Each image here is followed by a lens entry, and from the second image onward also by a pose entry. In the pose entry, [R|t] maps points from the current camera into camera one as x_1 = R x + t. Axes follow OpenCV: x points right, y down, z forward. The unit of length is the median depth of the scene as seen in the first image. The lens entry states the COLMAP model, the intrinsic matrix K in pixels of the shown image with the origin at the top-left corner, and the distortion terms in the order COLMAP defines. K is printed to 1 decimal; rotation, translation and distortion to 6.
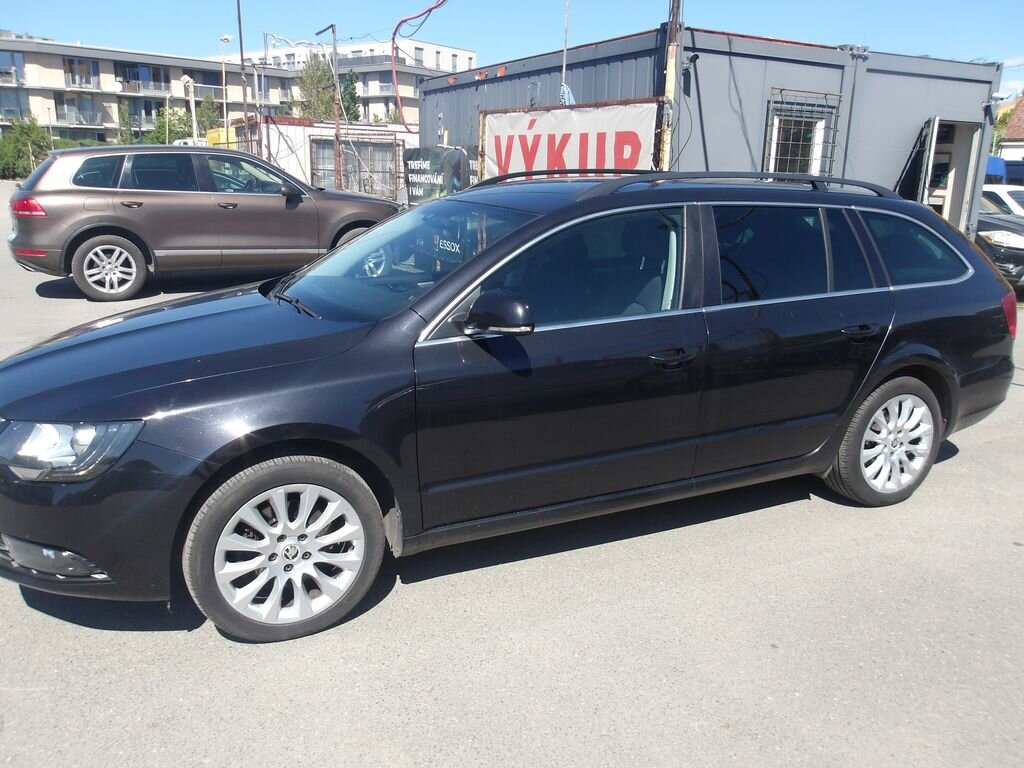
lens RADIAL K [[836.2, 0, 512.0], [0, 836.2, 384.0], [0, 0, 1]] dist [0.010727, -0.003861]
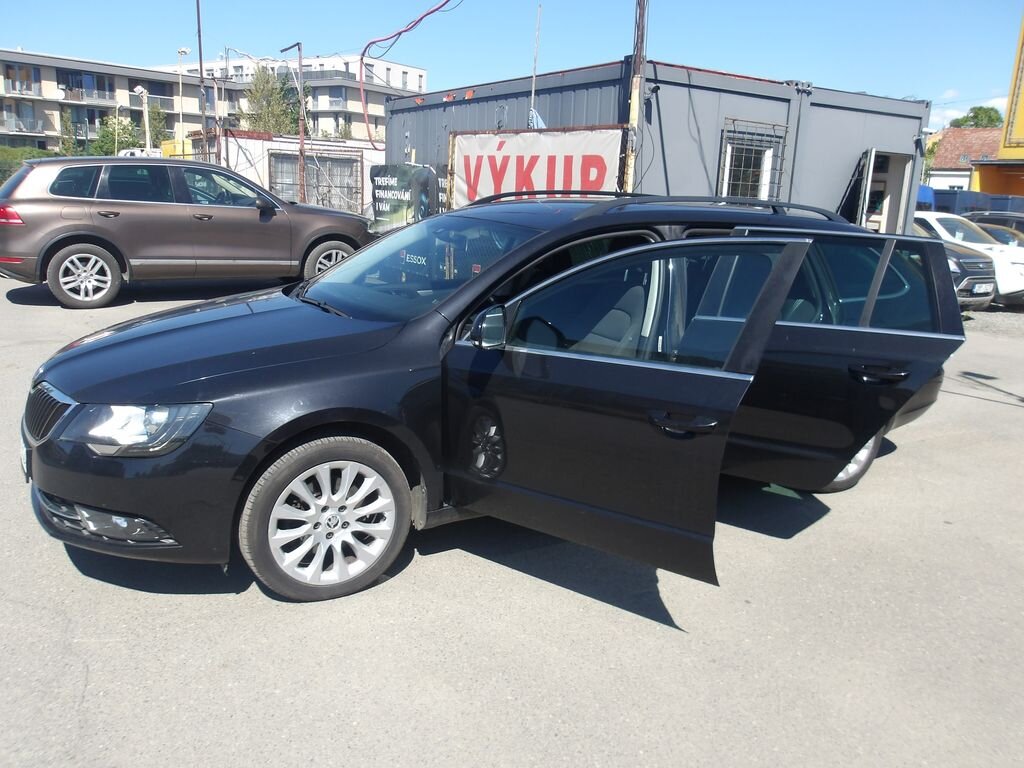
lens RADIAL K [[831.4, 0, 512.0], [0, 831.4, 384.0], [0, 0, 1]] dist [0.006319, -0.000902]
pose [[0.998051, 0.006979, 0.062013, -0.028412], [-0.005822, 0.999806, -0.018817, 0.010447], [-0.062132, 0.018419, 0.997898, -0.045619]]
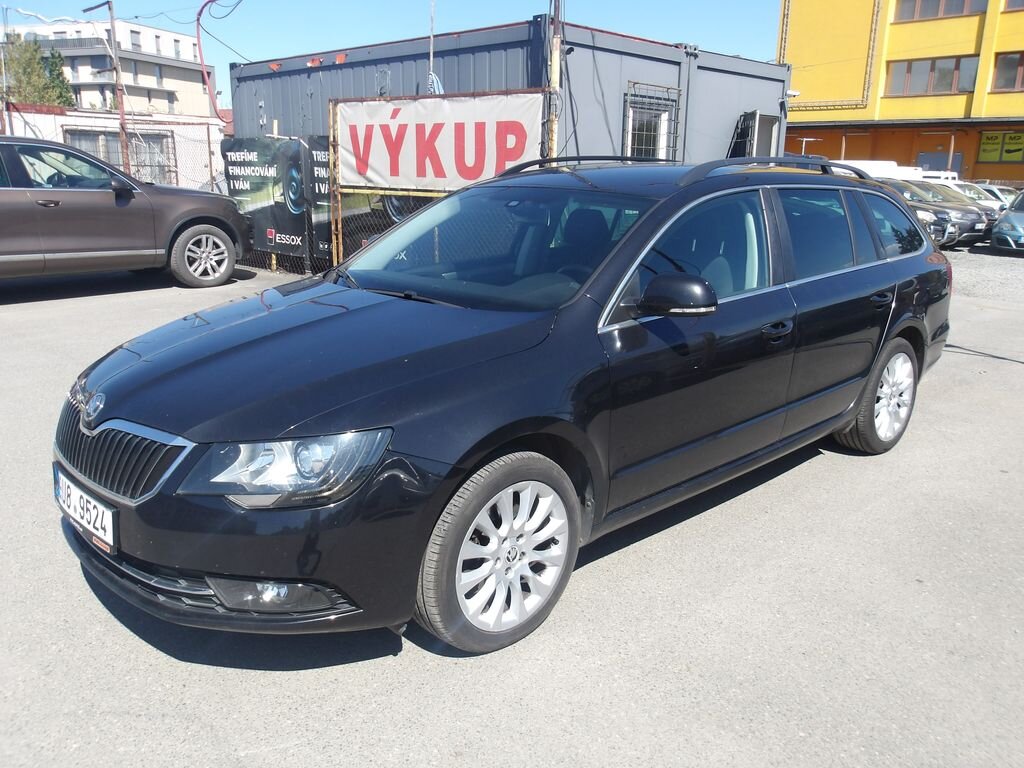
lens RADIAL K [[836.2, 0, 512.0], [0, 836.2, 384.0], [0, 0, 1]] dist [0.010727, -0.003861]
pose [[0.957990, -0.079786, 0.275480, -0.158339], [0.077546, 0.996807, 0.019030, -0.003396], [-0.276119, 0.003132, 0.961118, 0.024478]]
